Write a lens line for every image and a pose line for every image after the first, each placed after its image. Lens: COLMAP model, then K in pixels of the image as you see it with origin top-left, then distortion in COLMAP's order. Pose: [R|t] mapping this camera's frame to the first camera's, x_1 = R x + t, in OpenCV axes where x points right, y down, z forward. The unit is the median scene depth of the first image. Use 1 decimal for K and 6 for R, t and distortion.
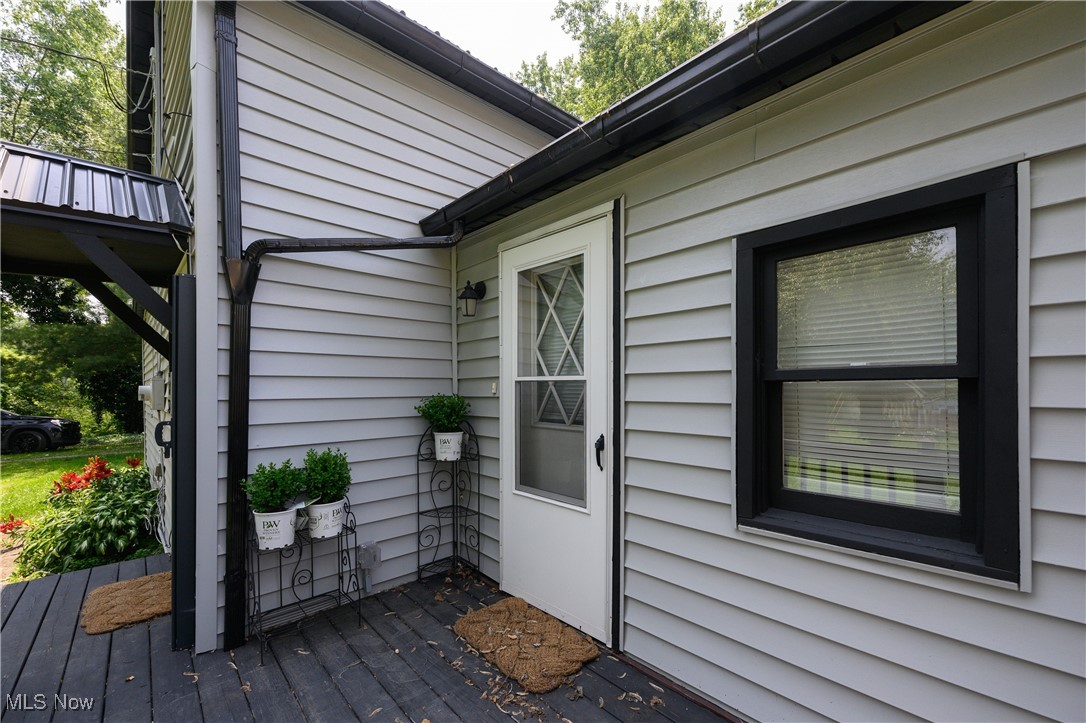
lens RADIAL K [[433.2, 0, 529.9], [0, 433.2, 373.8], [0, 0, 1]] dist [-0.003546, 0.000572]
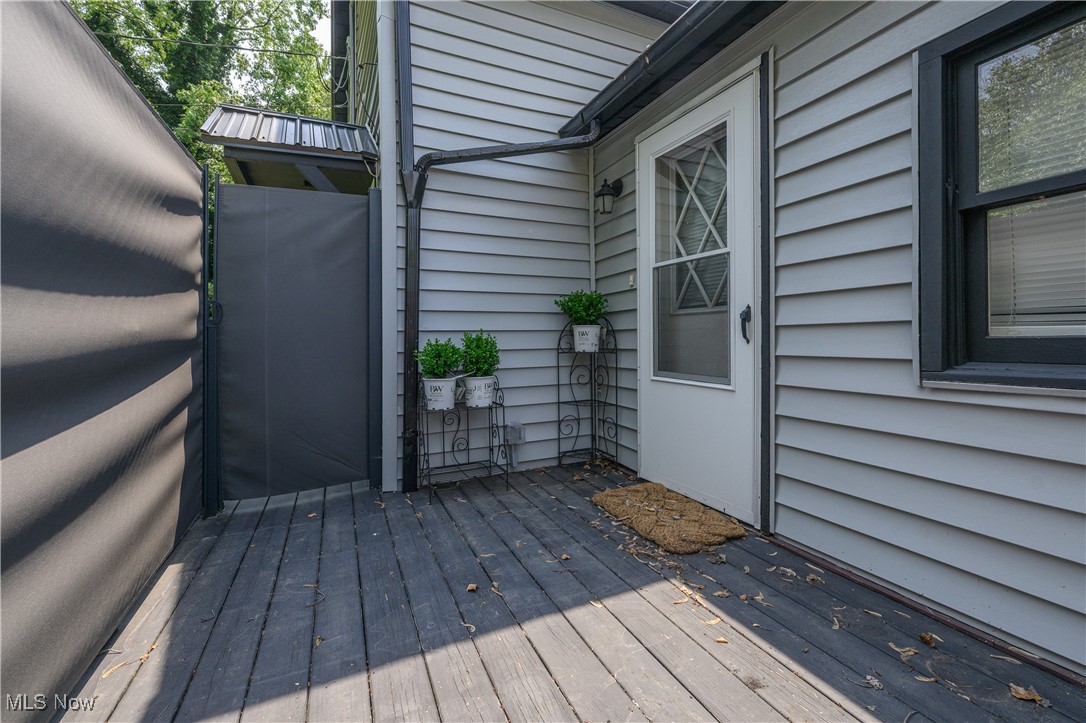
lens RADIAL K [[433.2, 0, 531.2], [0, 433.2, 322.2], [0, 0, 1]] dist [-0.003546, 0.000572]
pose [[0.950720, -0.004257, -0.310022, 0.008949], [0.003636, 0.999990, -0.002581, 0.163859], [0.310030, 0.001327, 0.950726, -0.034645]]
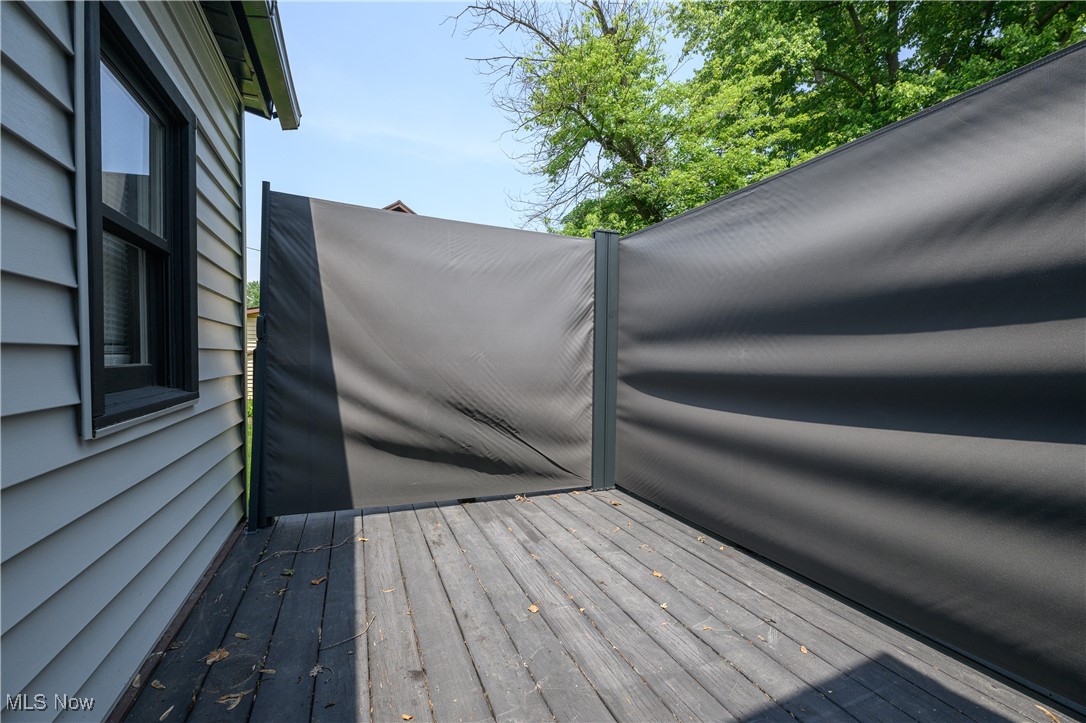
lens RADIAL K [[433.2, 0, 545.2], [0, 433.2, 354.6], [0, 0, 1]] dist [-0.003546, 0.000572]
pose [[-0.960861, 0.006378, 0.276956, -0.214368], [-0.005572, 0.999088, -0.042341, 0.182415], [-0.276973, -0.042227, -0.959949, 0.992638]]
